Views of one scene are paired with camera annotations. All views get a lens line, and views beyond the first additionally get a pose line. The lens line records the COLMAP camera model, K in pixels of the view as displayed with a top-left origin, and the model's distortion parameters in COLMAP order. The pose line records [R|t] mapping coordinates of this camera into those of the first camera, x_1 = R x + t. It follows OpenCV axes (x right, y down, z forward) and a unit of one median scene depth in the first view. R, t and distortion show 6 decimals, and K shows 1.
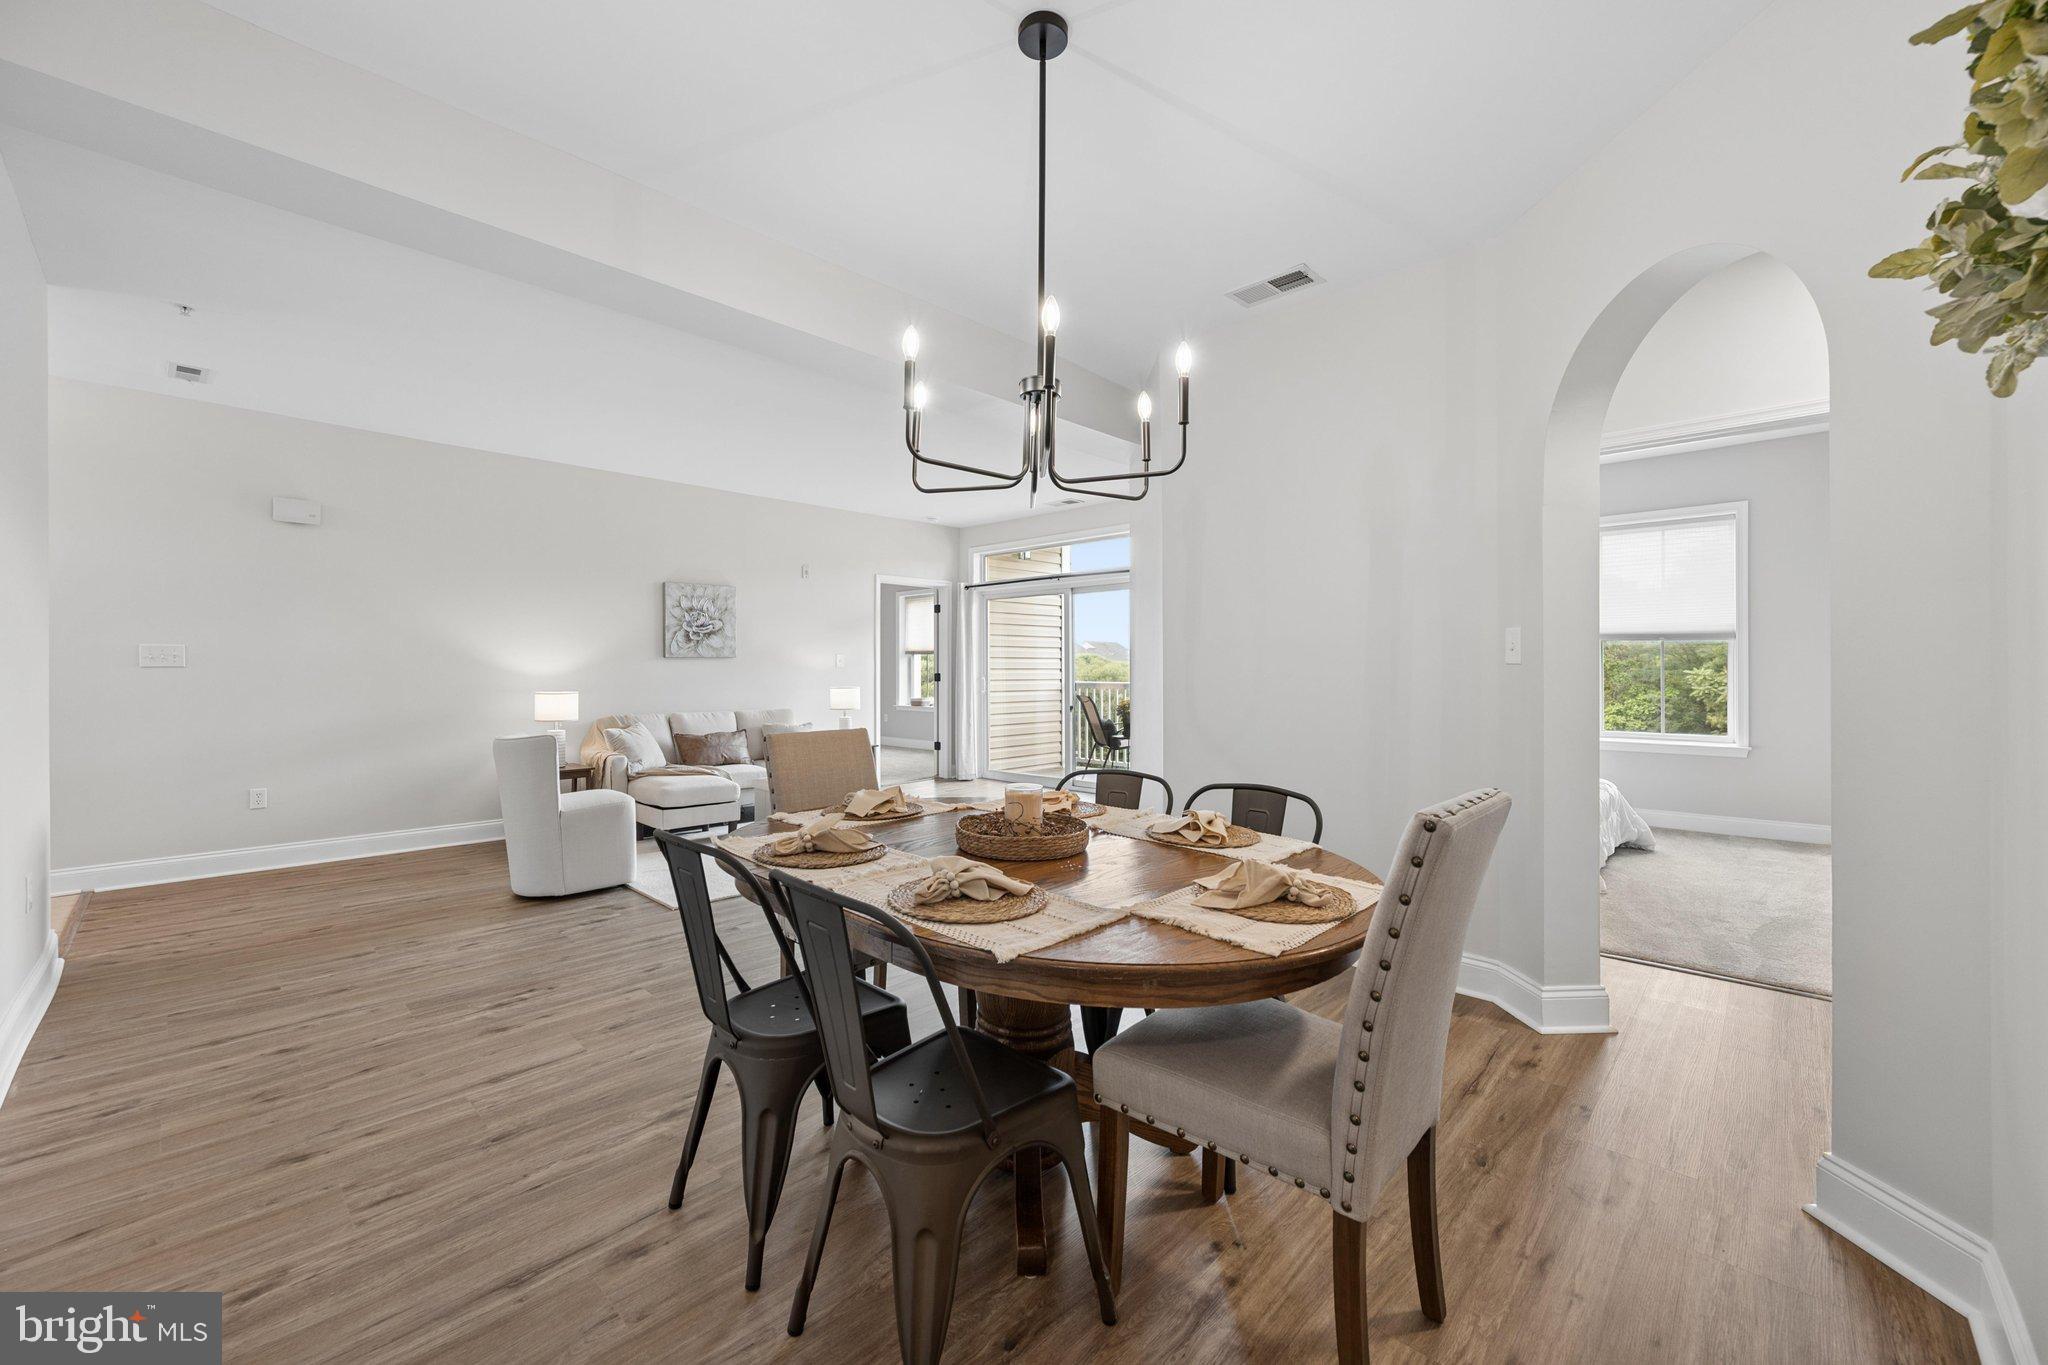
lens RADIAL K [[805.6, 0, 1025.3], [0, 805.6, 676.5], [0, 0, 1]] dist [-0.003747, 0.001459]
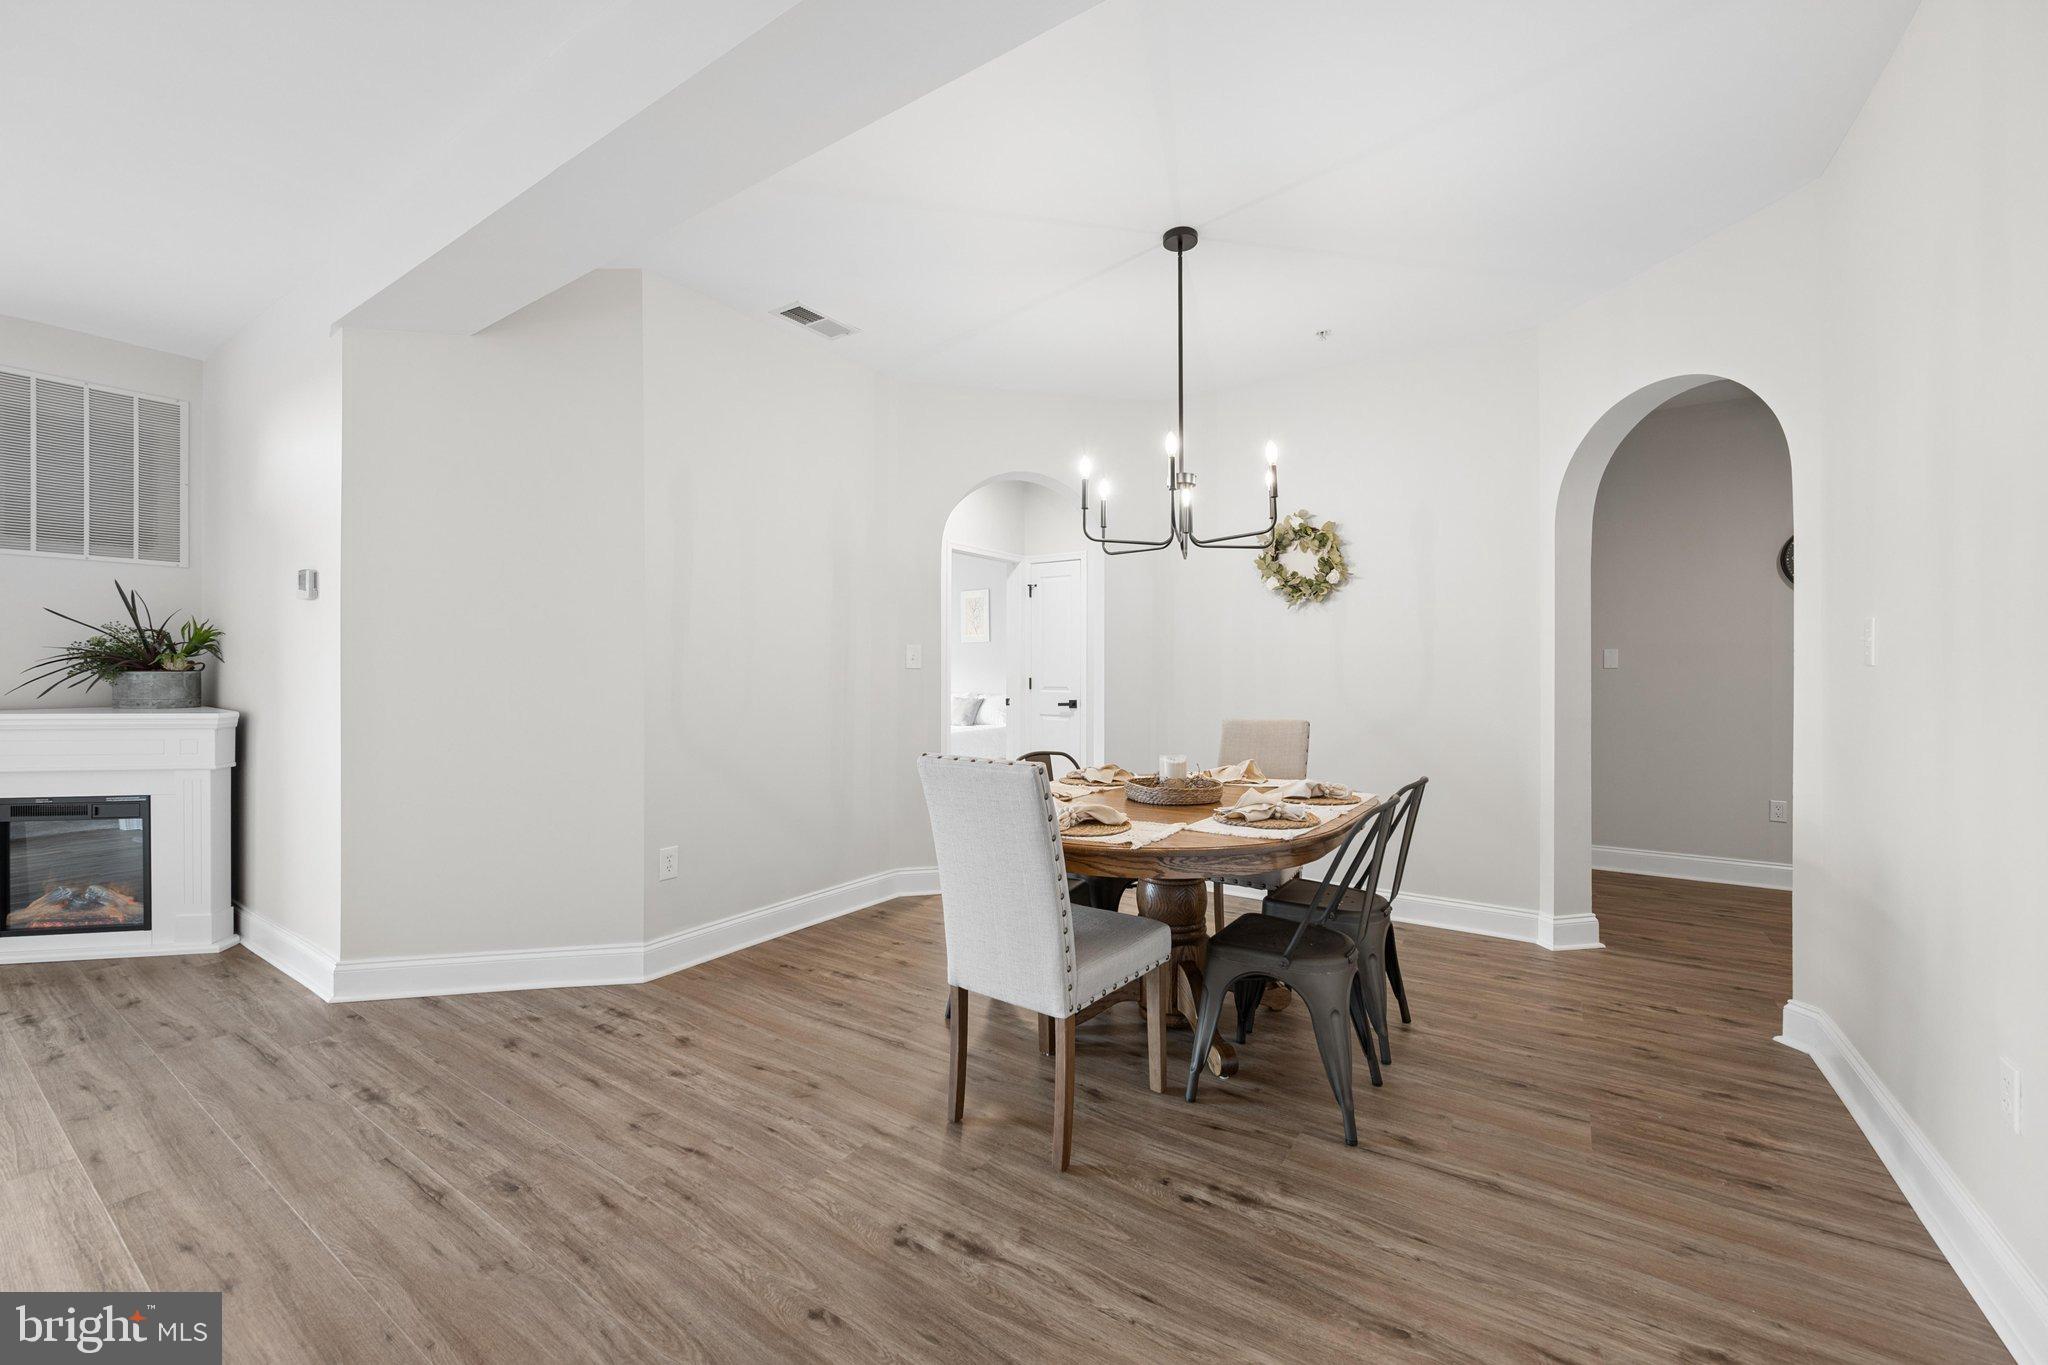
lens RADIAL K [[805.6, 0, 1019.2], [0, 805.6, 678.6], [0, 0, 1]] dist [-0.003747, 0.001459]
pose [[-0.166818, -0.002866, 0.985984, -1.637727], [0.004100, 0.999985, 0.003600, -0.004025], [-0.985979, 0.004643, -0.166803, 1.829414]]
